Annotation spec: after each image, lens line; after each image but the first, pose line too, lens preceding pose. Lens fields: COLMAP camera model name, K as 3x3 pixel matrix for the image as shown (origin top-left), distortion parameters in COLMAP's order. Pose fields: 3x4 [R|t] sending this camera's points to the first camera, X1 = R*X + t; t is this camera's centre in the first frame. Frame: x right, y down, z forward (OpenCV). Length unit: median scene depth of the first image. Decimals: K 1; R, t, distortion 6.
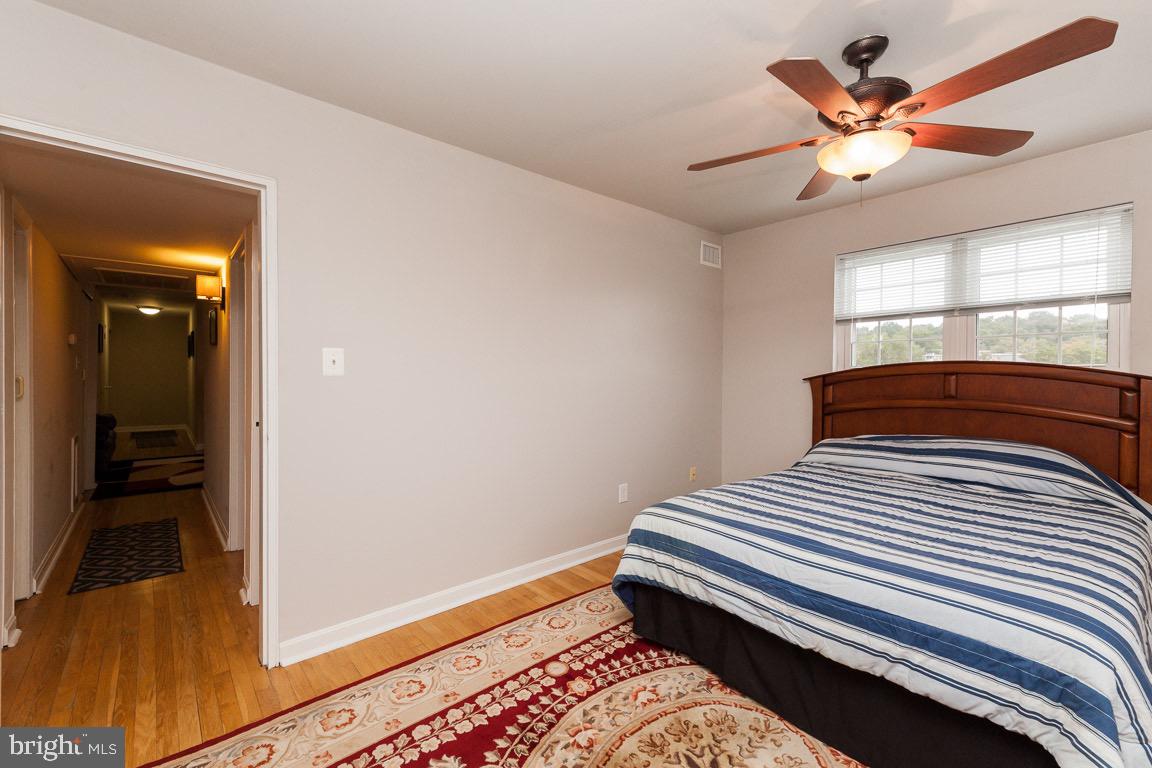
lens RADIAL K [[491.1, 0, 580.6], [0, 491.1, 379.1], [0, 0, 1]] dist [0.019092, -0.000392]
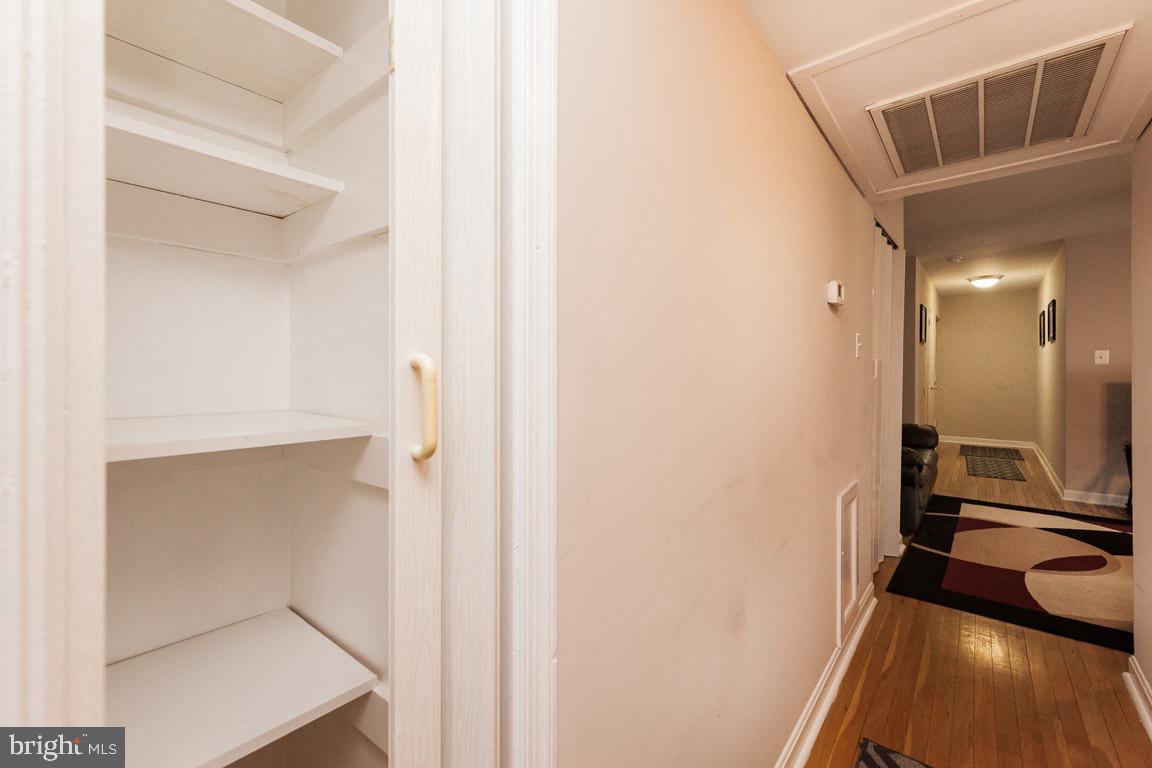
lens RADIAL K [[491.1, 0, 576.1], [0, 491.1, 379.2], [0, 0, 1]] dist [0.019092, -0.000392]
pose [[0.172796, 0.004718, -0.984946, -0.284279], [-0.001794, 0.999988, 0.004475, 0.000705], [0.984956, 0.000994, 0.172803, 0.323567]]
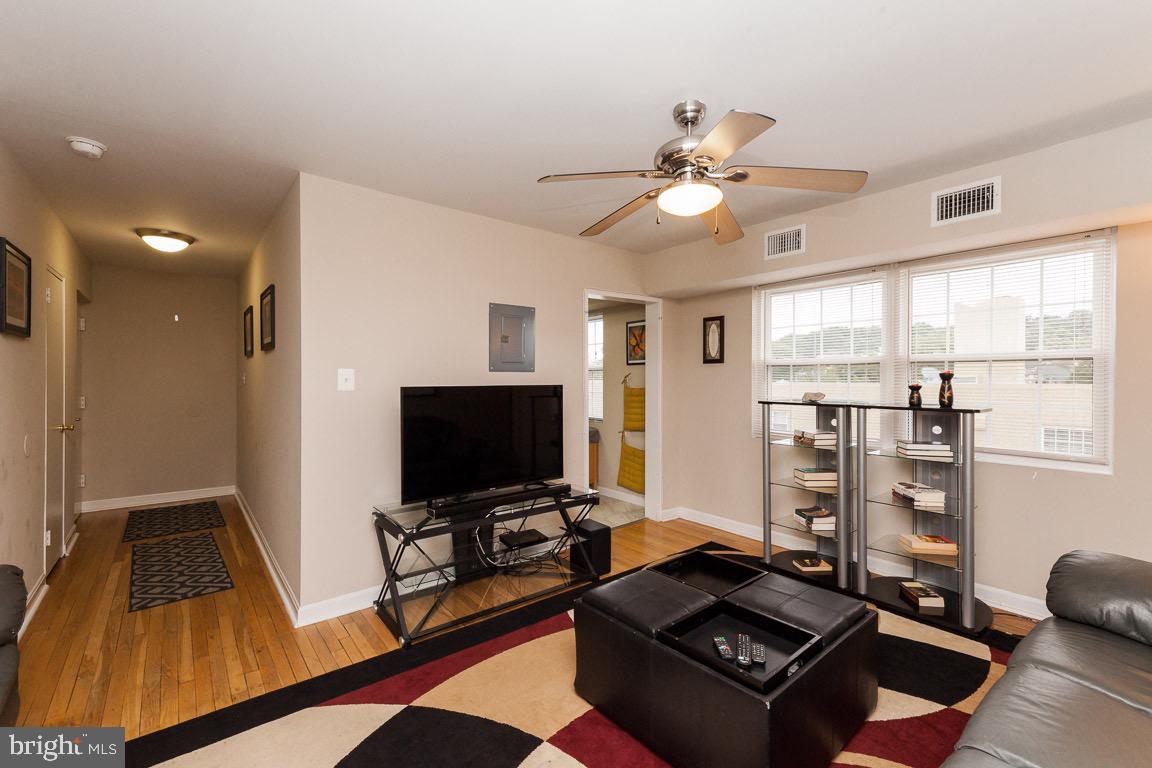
lens RADIAL K [[491.1, 0, 575.5], [0, 491.1, 384.1], [0, 0, 1]] dist [0.019092, -0.000392]
pose [[0.999750, -0.000530, -0.022353, -0.635030], [0.000506, 0.999999, -0.001069, -0.023200], [0.022354, 0.001057, 0.999750, 0.732178]]
